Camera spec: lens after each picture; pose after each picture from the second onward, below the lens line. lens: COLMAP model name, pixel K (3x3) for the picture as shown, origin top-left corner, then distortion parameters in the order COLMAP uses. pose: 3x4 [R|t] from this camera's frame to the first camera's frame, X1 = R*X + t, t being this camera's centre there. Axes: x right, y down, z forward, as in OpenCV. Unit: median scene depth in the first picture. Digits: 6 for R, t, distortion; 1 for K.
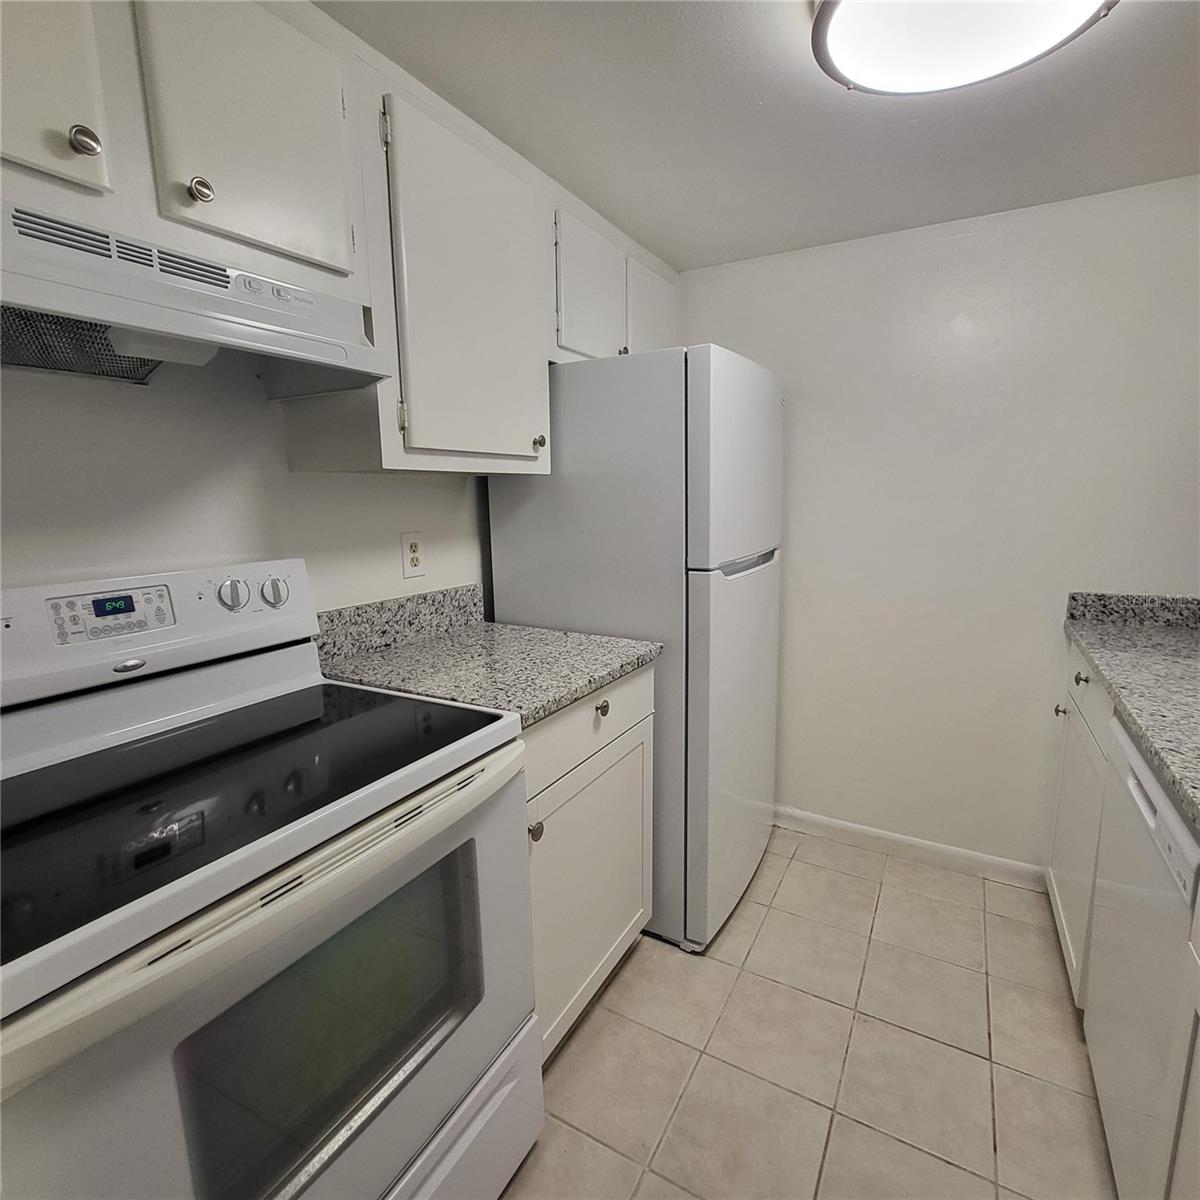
lens RADIAL K [[630.4, 0, 610.5], [0, 630.4, 602.2], [0, 0, 1]] dist [0.001191, -0.000216]
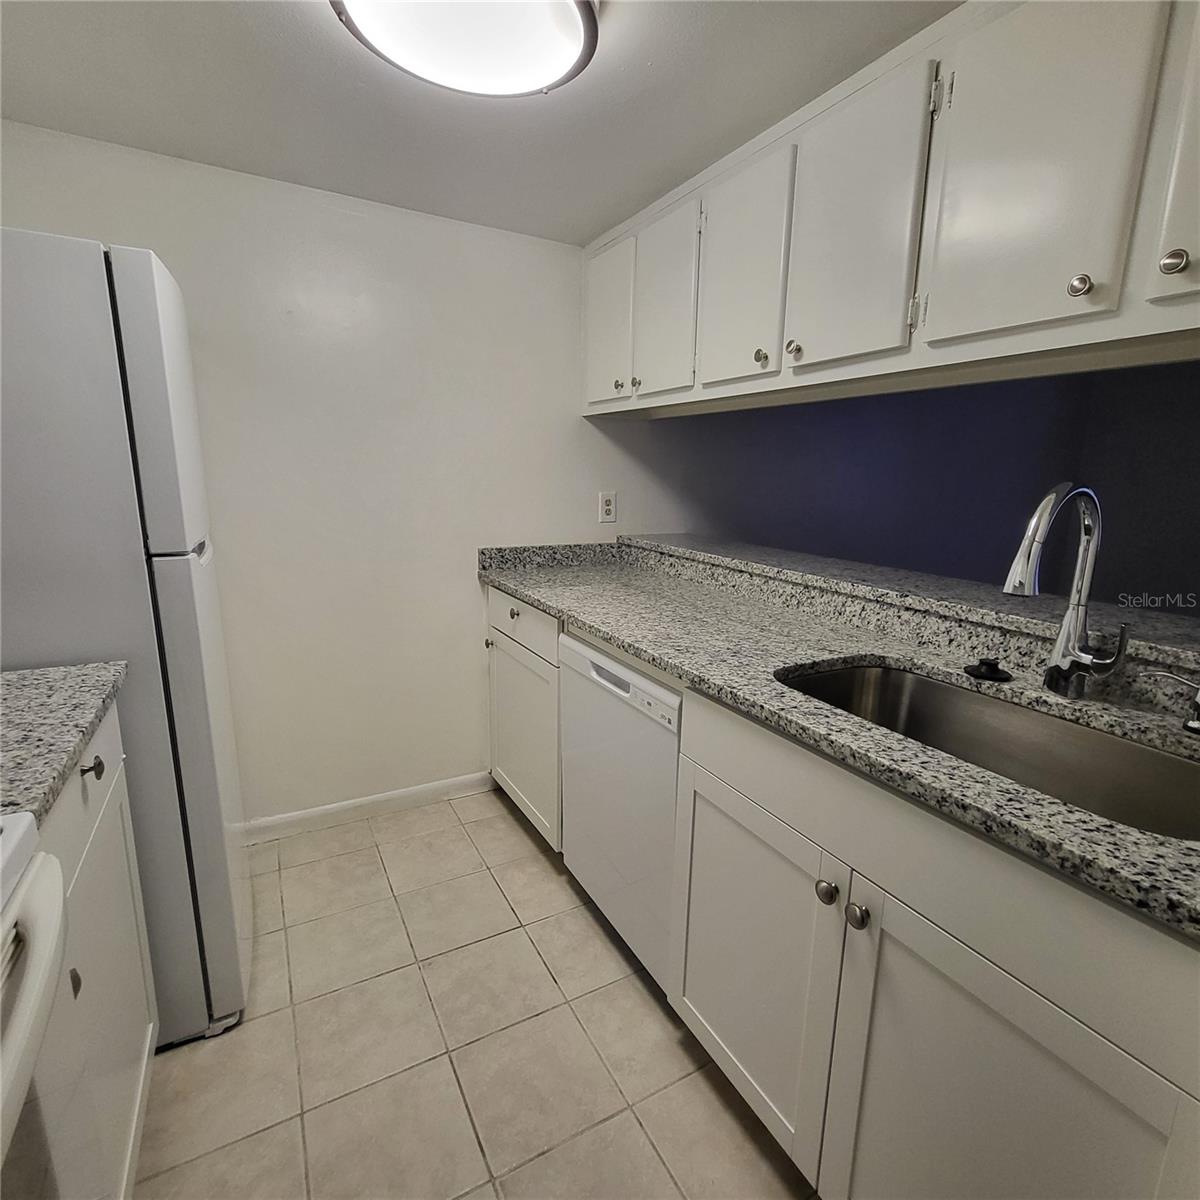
lens RADIAL K [[630.4, 0, 610.5], [0, 630.4, 602.2], [0, 0, 1]] dist [0.001191, -0.000216]
pose [[0.521789, -0.148959, 0.839969, -0.231604], [0.115885, 0.987887, 0.103202, -0.011337], [-0.845167, 0.043490, 0.532730, 0.148317]]
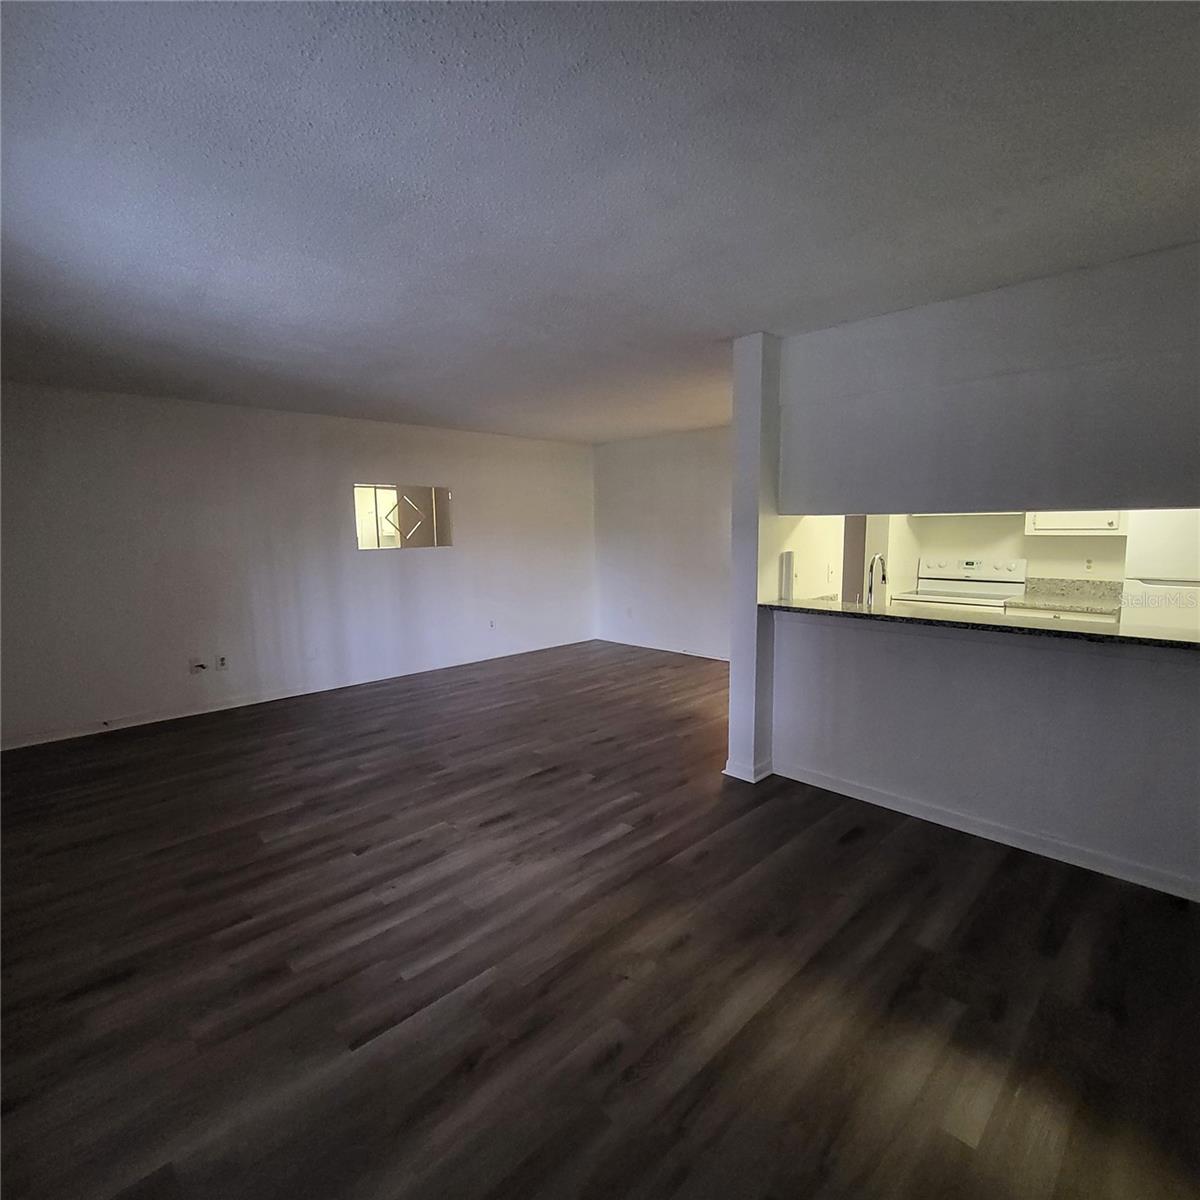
lens RADIAL K [[630.4, 0, 610.5], [0, 630.4, 602.2], [0, 0, 1]] dist [0.001191, -0.000216]
pose [[-0.265303, 0.131742, -0.955122, 2.900240], [-0.149941, 0.972931, 0.175848, -0.091157], [0.952435, 0.189864, -0.238368, -0.240739]]
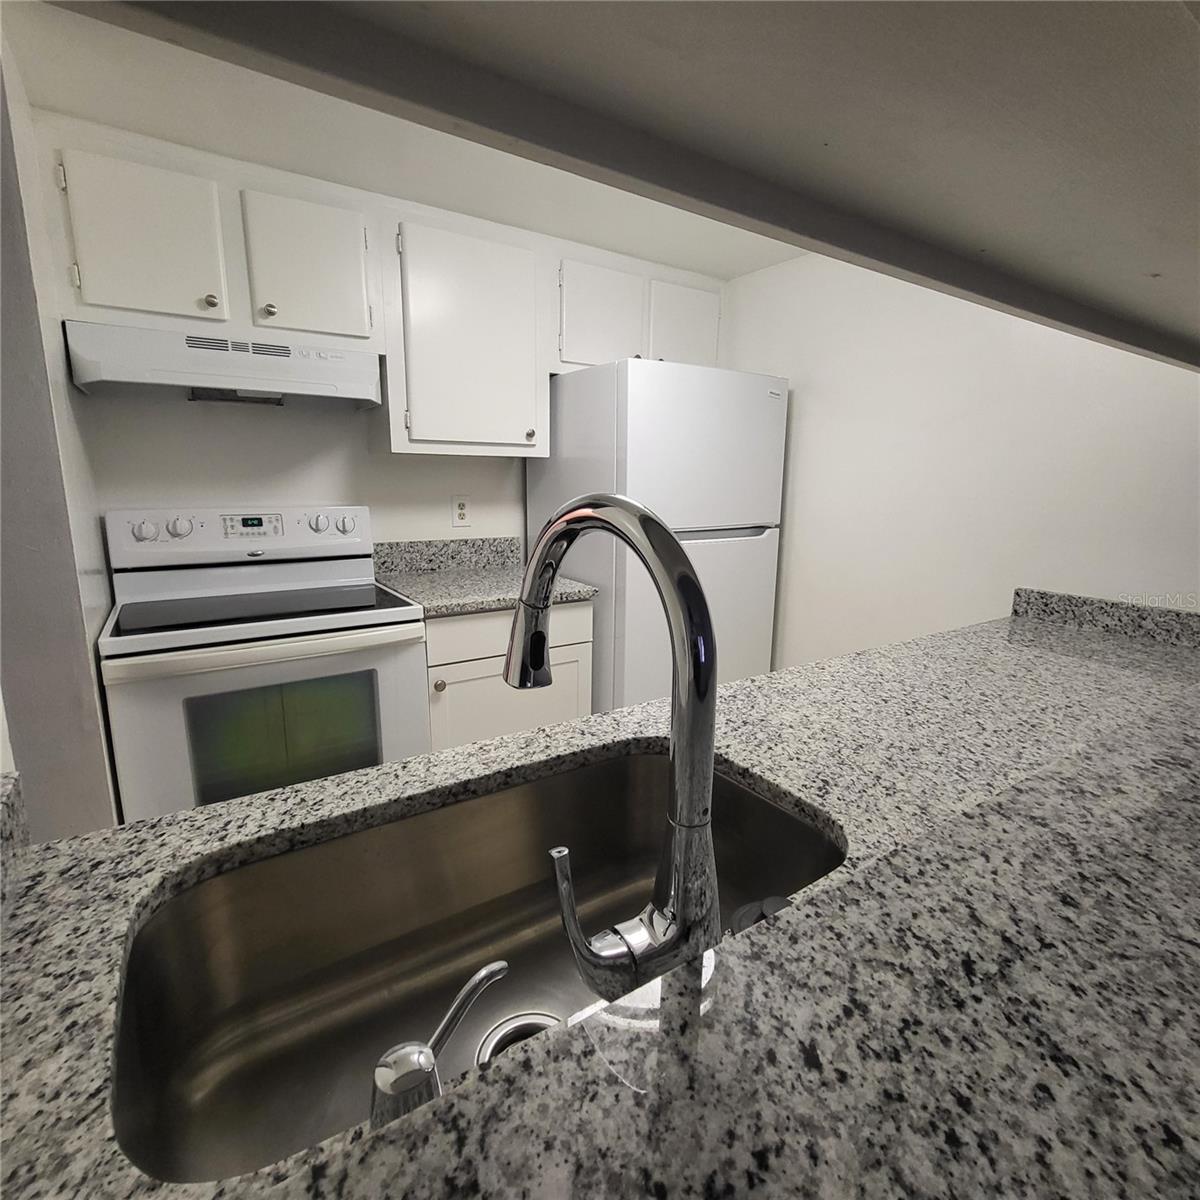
lens RADIAL K [[630.4, 0, 610.5], [0, 630.4, 602.2], [0, 0, 1]] dist [0.001191, -0.000216]
pose [[0.893443, 0.115657, -0.434031, 0.701149], [-0.102462, 0.993283, 0.053766, 0.021456], [0.437334, -0.003566, 0.899292, -0.173625]]
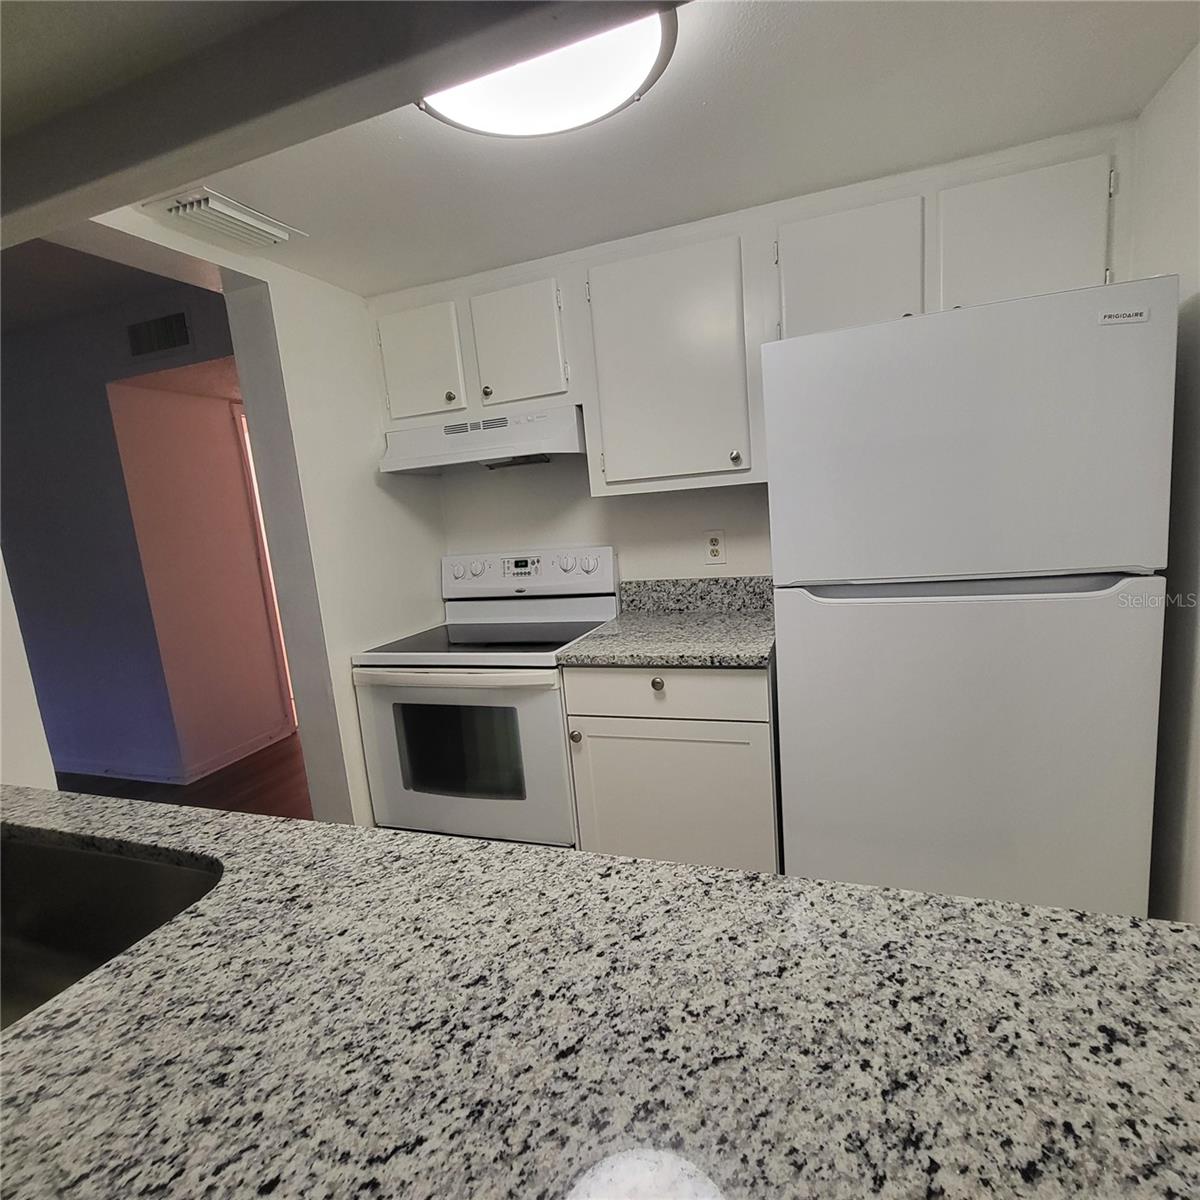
lens RADIAL K [[630.4, 0, 610.5], [0, 630.4, 602.2], [0, 0, 1]] dist [0.001191, -0.000216]
pose [[0.171911, 0.153450, -0.973088, 1.018179], [-0.086408, 0.986335, 0.140274, -0.137383], [0.981316, 0.059968, 0.182821, 0.593617]]
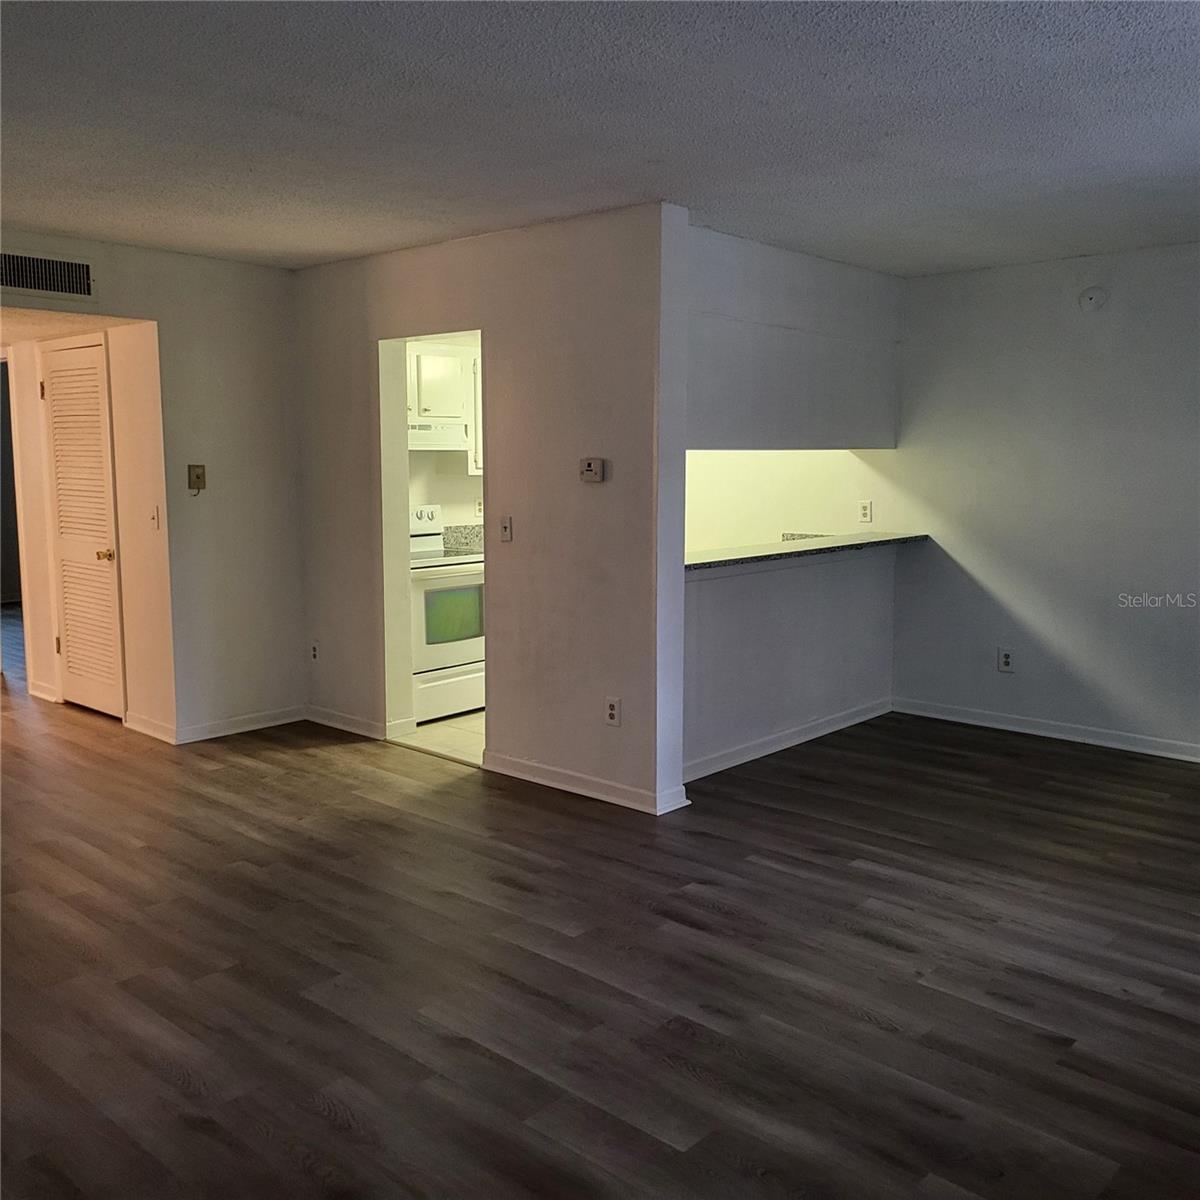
lens RADIAL K [[1109.7, 0, 622.4], [0, 1109.7, 578.1], [0, 0, 1]] dist [0.088436, -0.097880]
pose [[0.977460, 0.033288, -0.208480, 1.153206], [-0.045536, 0.997490, -0.054227, 0.415492], [0.206151, 0.062498, 0.976522, -3.117435]]
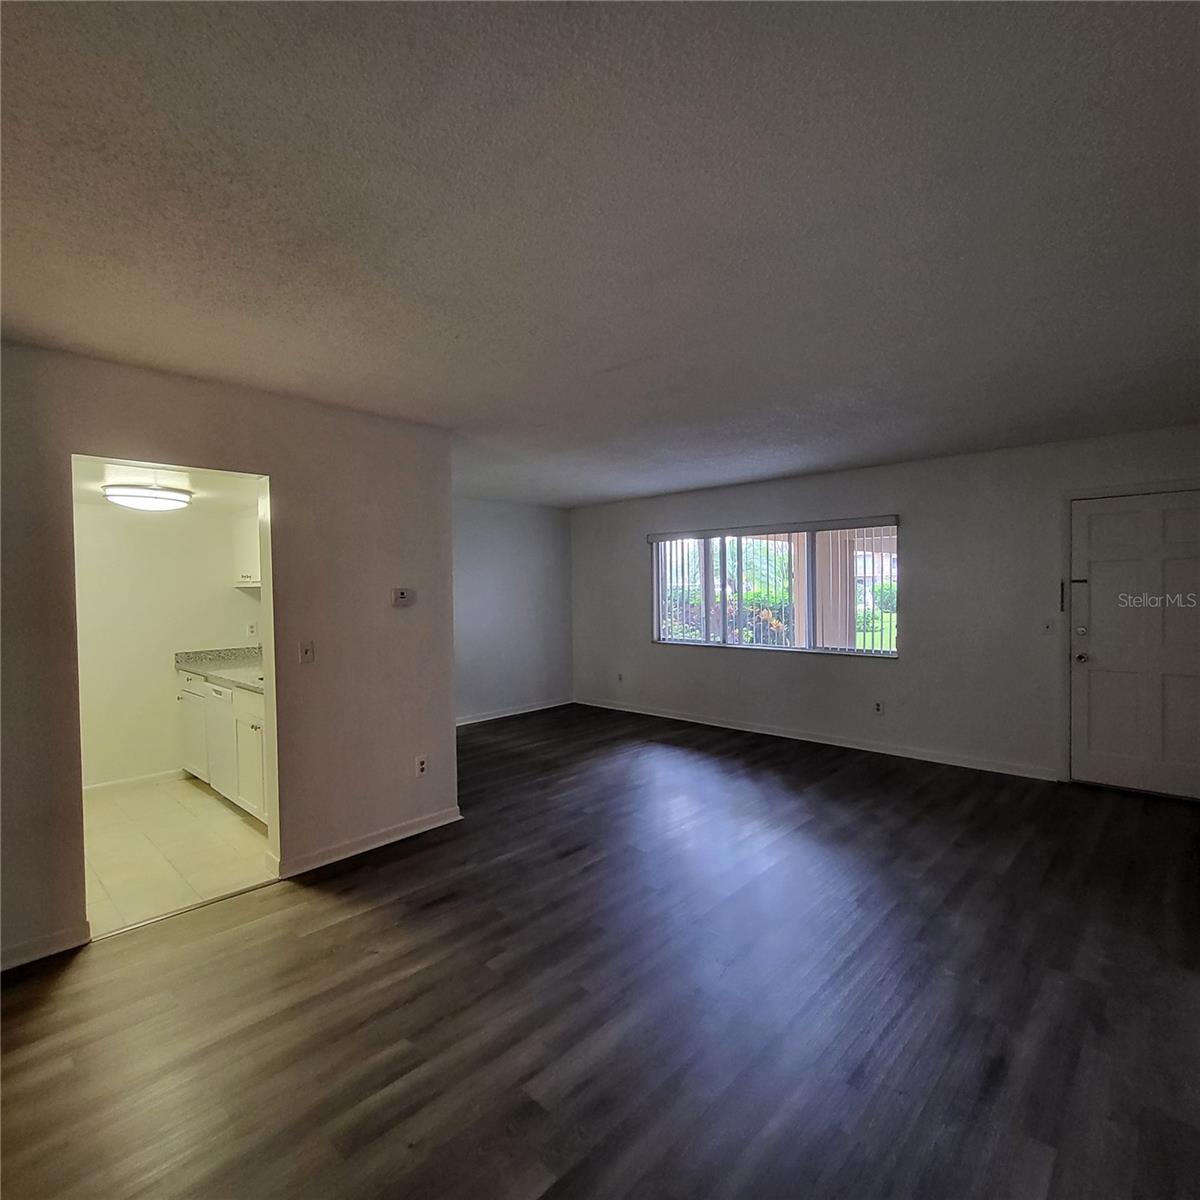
lens RADIAL K [[627.5, 0, 609.7], [0, 627.5, 601.0], [0, 0, 1]] dist [-0.000714, -0.001538]
pose [[0.235298, -0.013267, 0.971833, -1.585407], [0.178343, 0.983518, -0.029754, 0.195134], [-0.955420, 0.180321, 0.233786, -1.566080]]
